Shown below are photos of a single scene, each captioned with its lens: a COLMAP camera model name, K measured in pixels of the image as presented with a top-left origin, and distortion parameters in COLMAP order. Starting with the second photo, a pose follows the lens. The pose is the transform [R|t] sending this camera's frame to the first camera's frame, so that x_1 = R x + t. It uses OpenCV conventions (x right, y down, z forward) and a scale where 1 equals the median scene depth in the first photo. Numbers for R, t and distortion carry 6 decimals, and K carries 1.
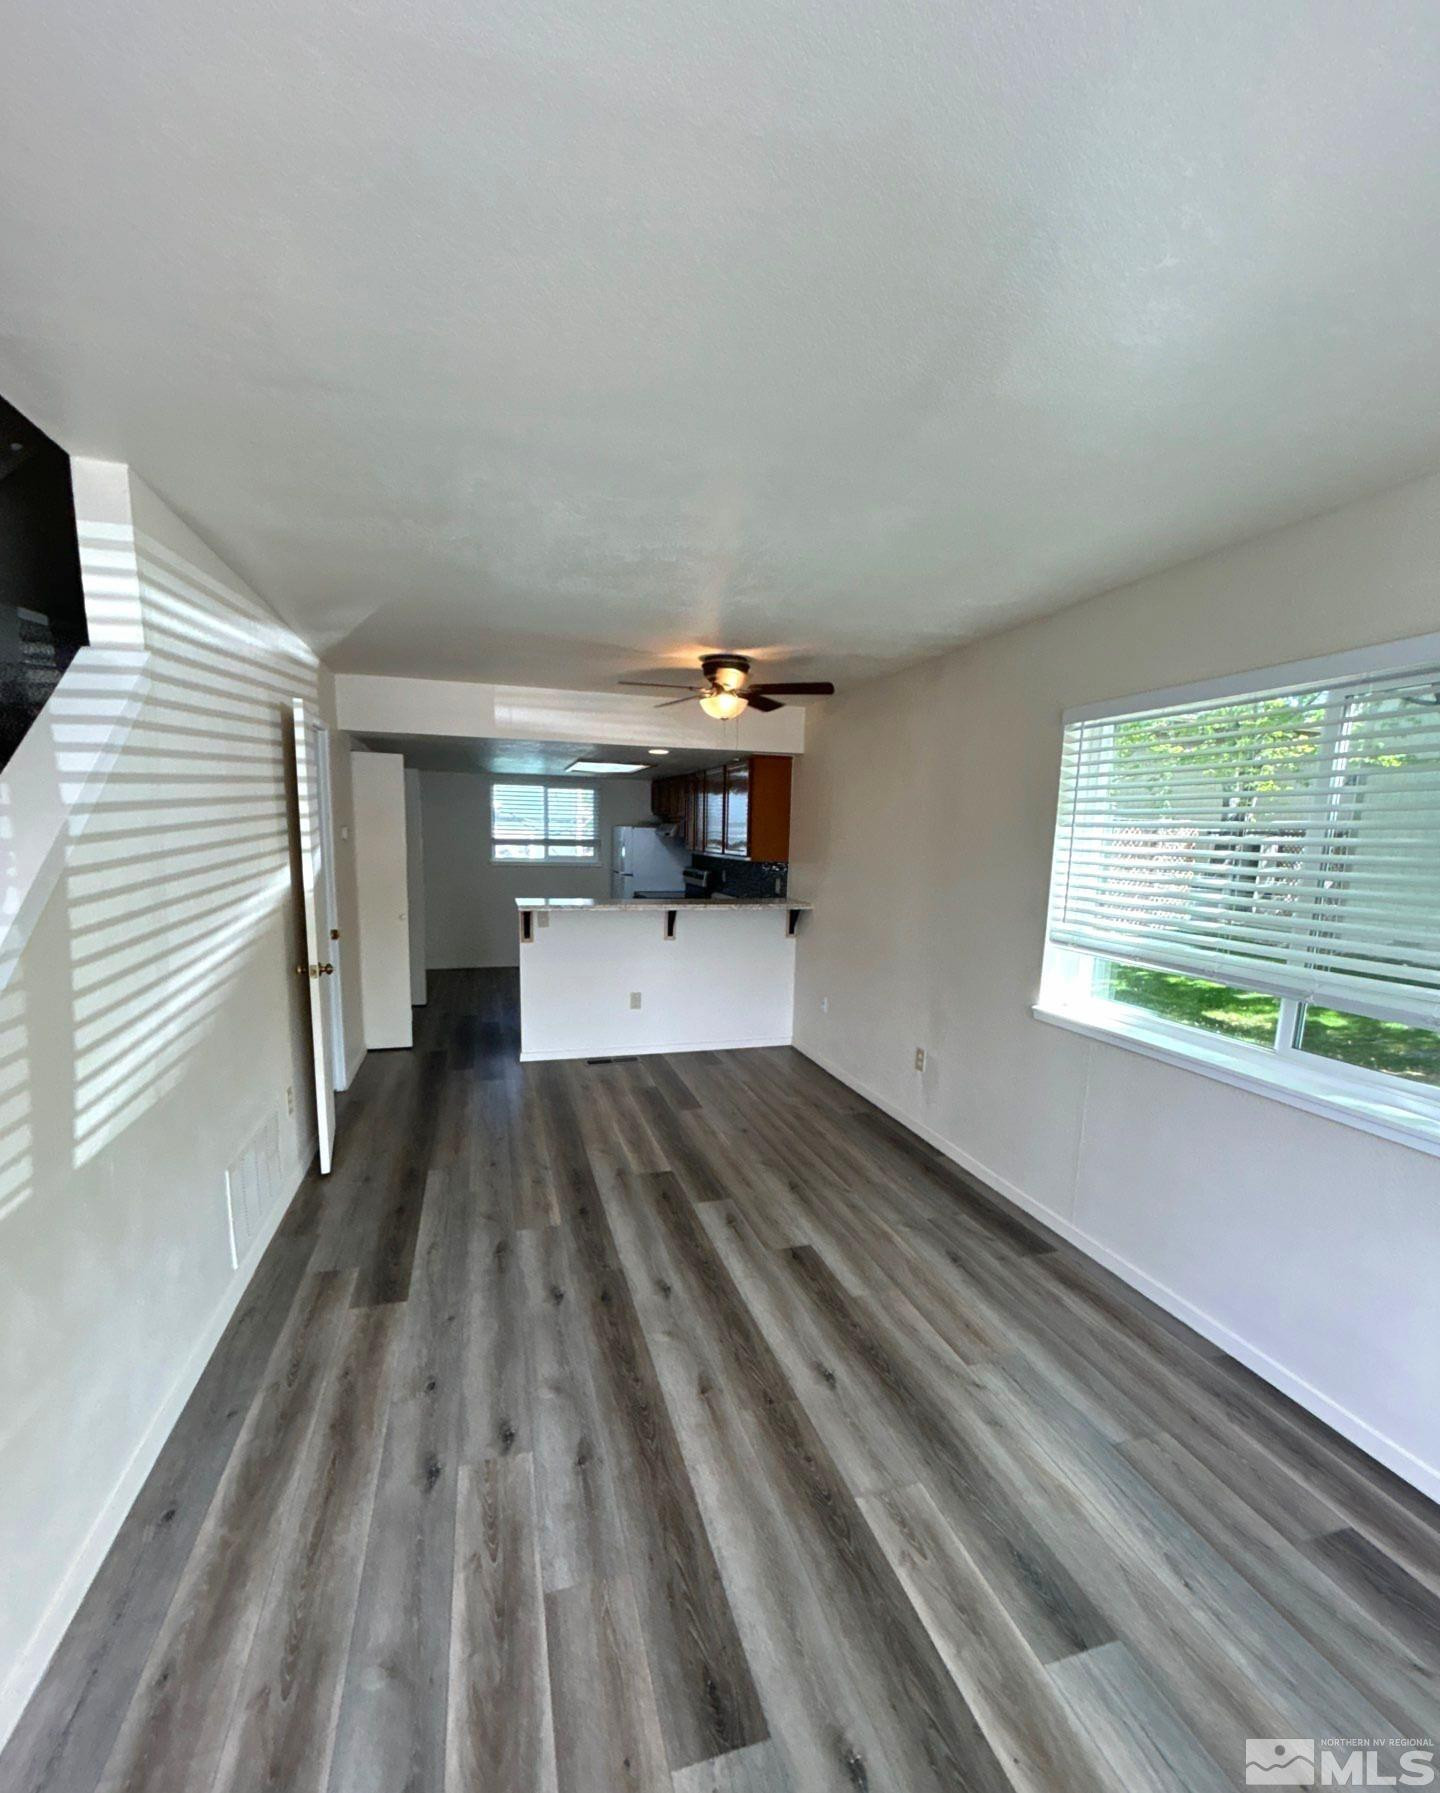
lens RADIAL K [[772.4, 0, 717.8], [0, 772.4, 957.9], [0, 0, 1]] dist [0.001084, 0.000323]
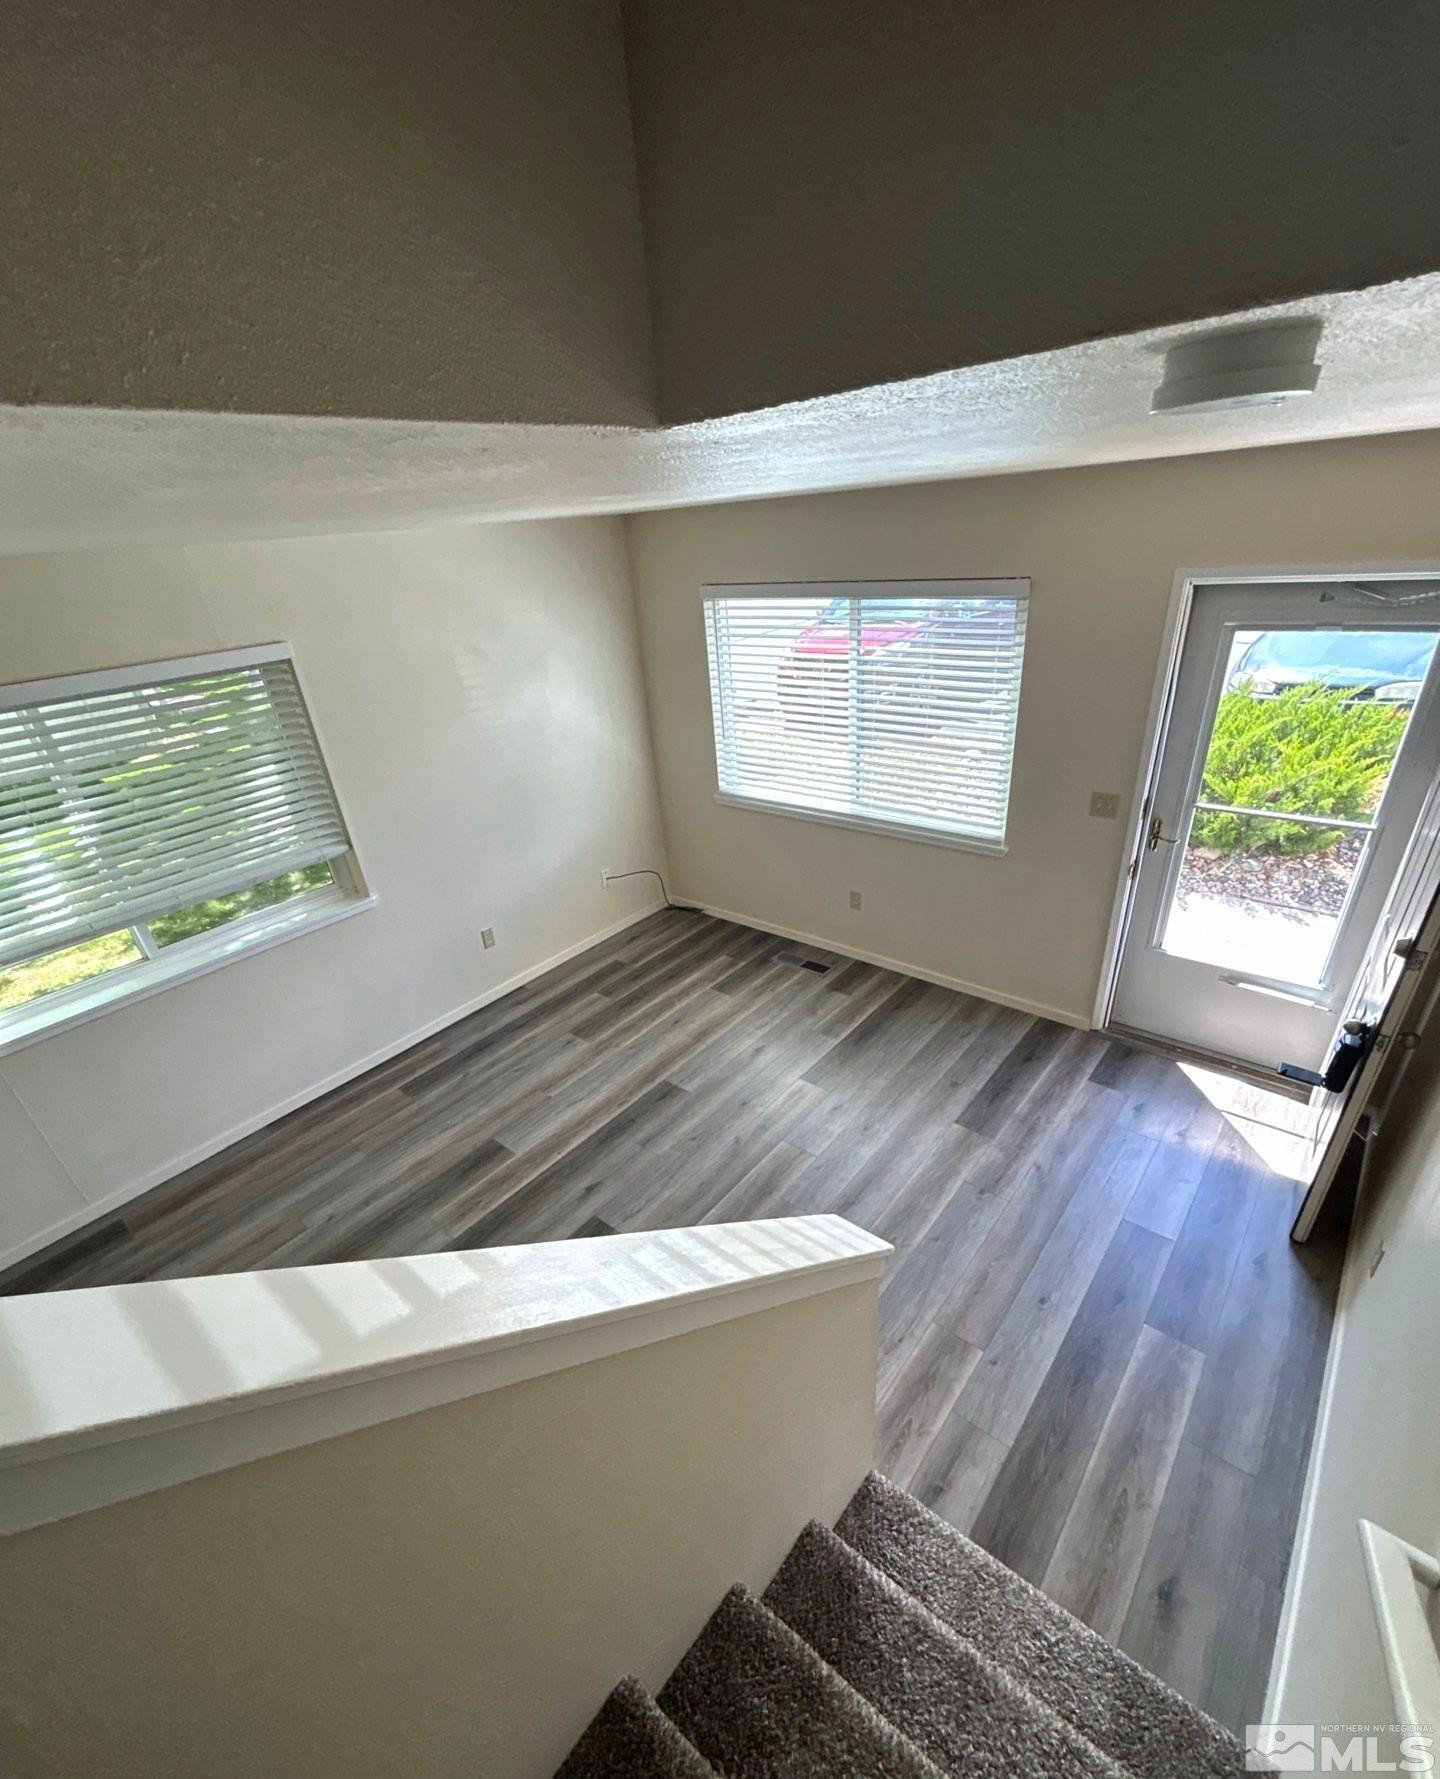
lens RADIAL K [[771.0, 0, 715.1], [0, 771.0, 955.9], [0, 0, 1]] dist [0.000435, 0.000767]
pose [[-0.546415, -0.391550, 0.740350, -0.675079], [0.197818, 0.798635, 0.568375, -0.369700], [-0.813817, 0.457023, -0.358931, 0.524812]]
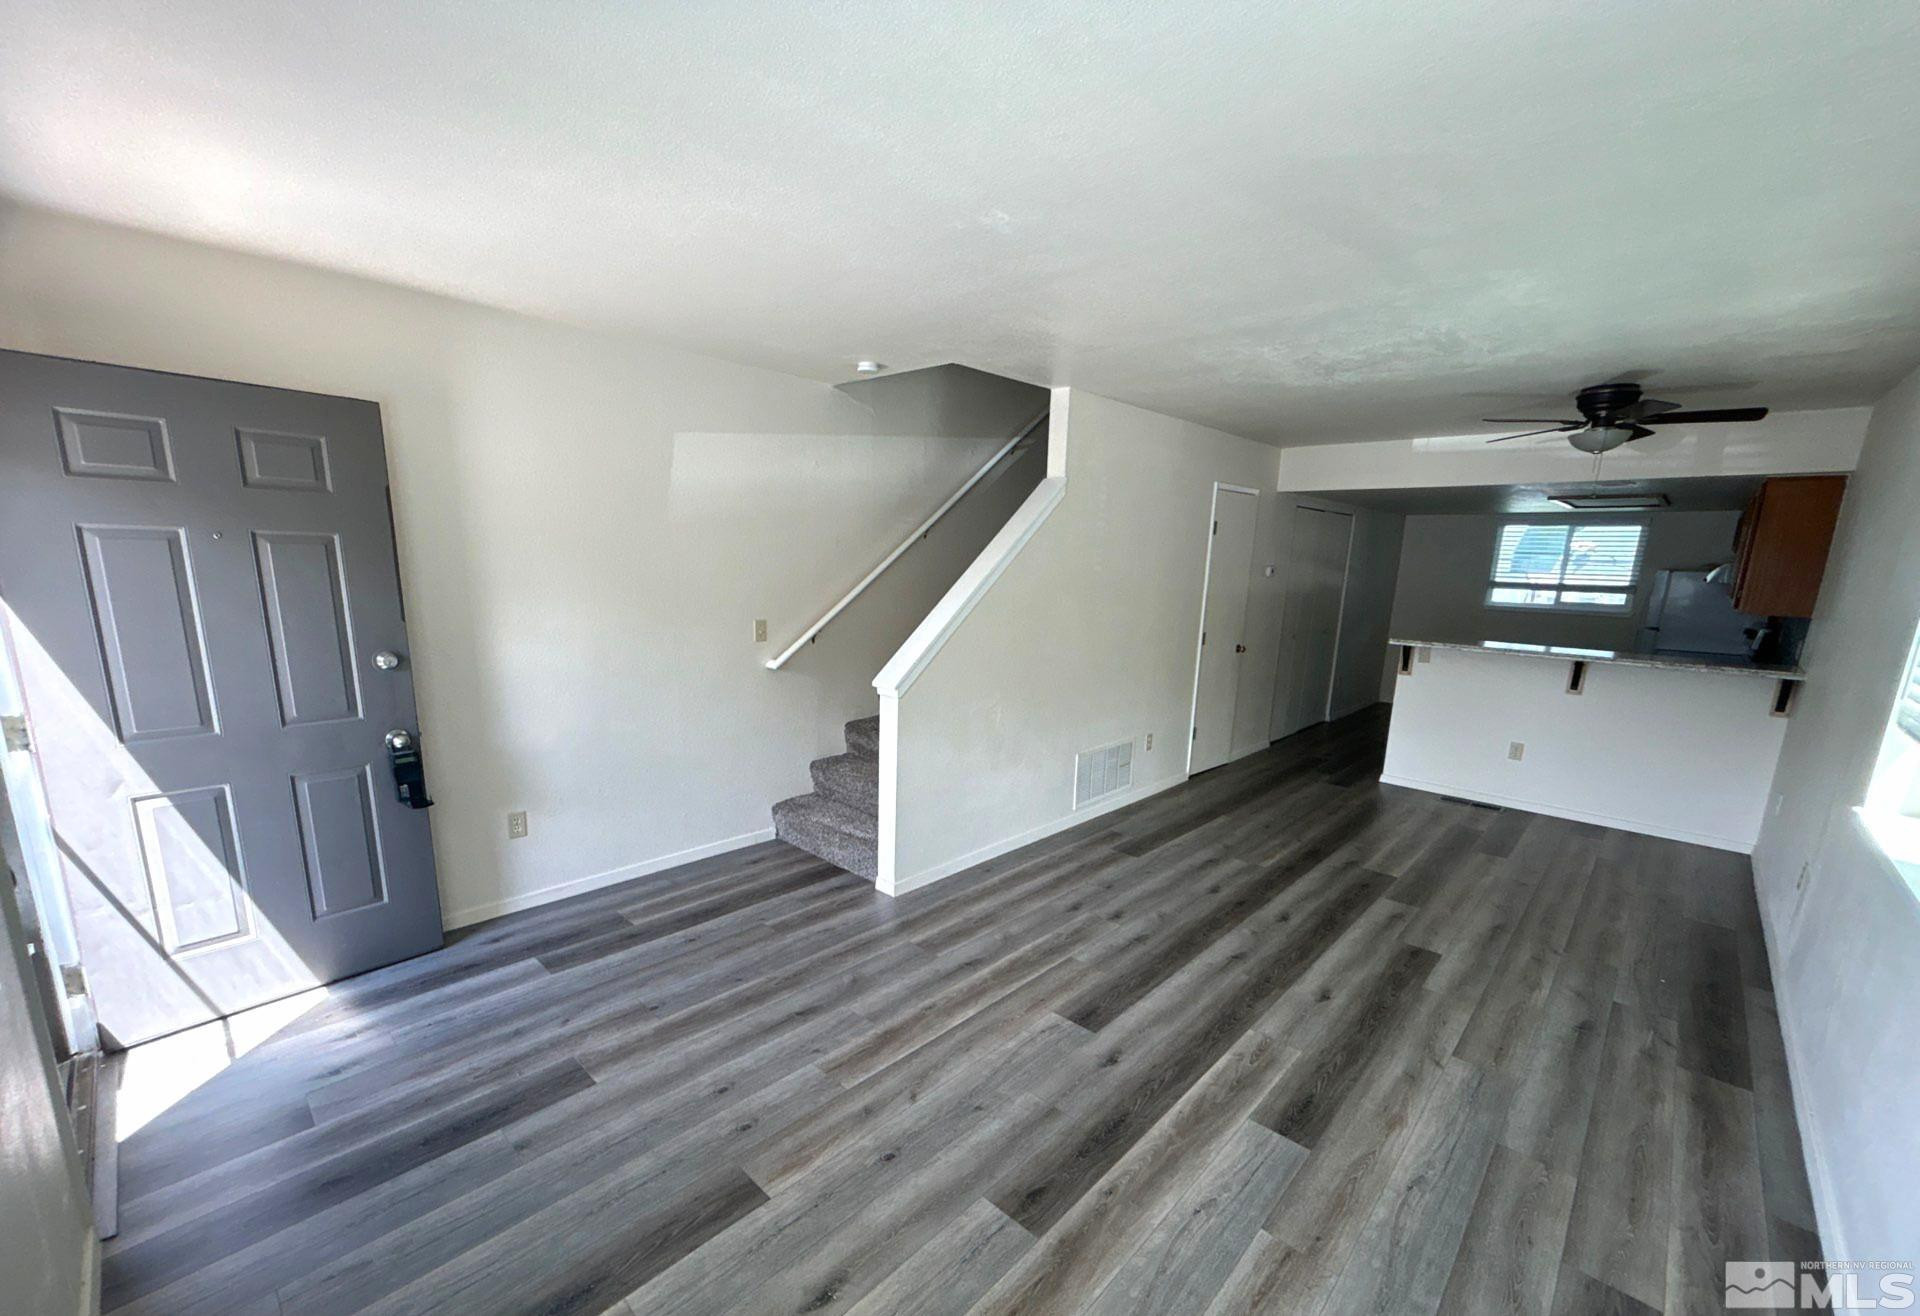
lens RADIAL K [[774.4, 0, 956.1], [0, 774.4, 721.5], [0, 0, 1]] dist [0.000867, 0.000030]
pose [[0.500508, 0.174421, -0.847979, 0.631361], [-0.152895, 0.981907, 0.111724, 0.031753], [0.852124, 0.073733, 0.518120, -0.165548]]
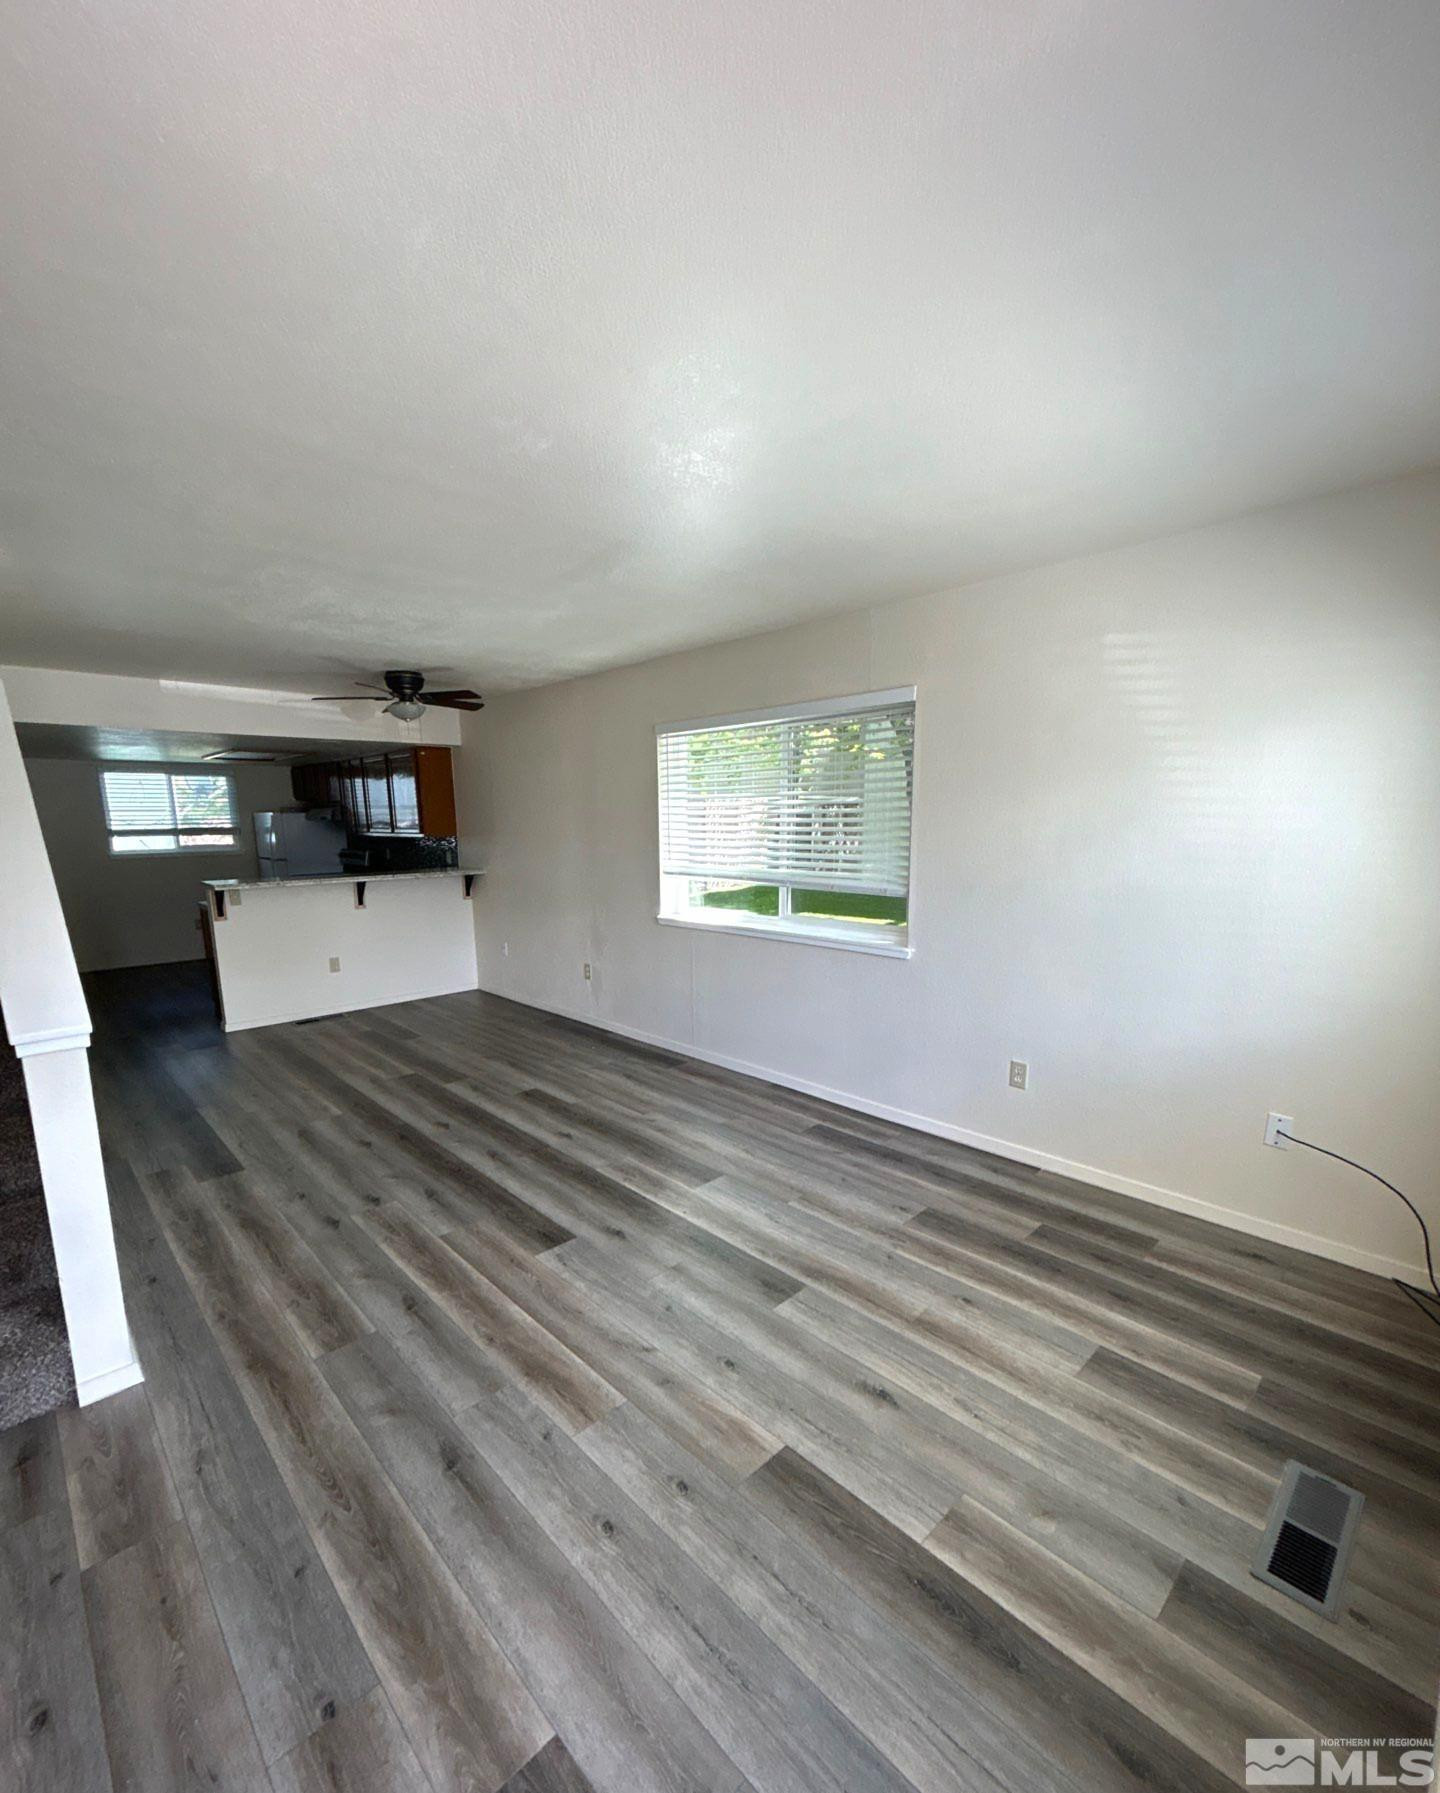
lens RADIAL K [[772.4, 0, 717.8], [0, 772.4, 957.9], [0, 0, 1]] dist [0.001084, 0.000323]
pose [[0.888435, -0.115404, 0.444258, -0.194581], [0.104855, 0.993312, 0.048339, 0.087633], [-0.446865, 0.003637, 0.894594, -0.467187]]
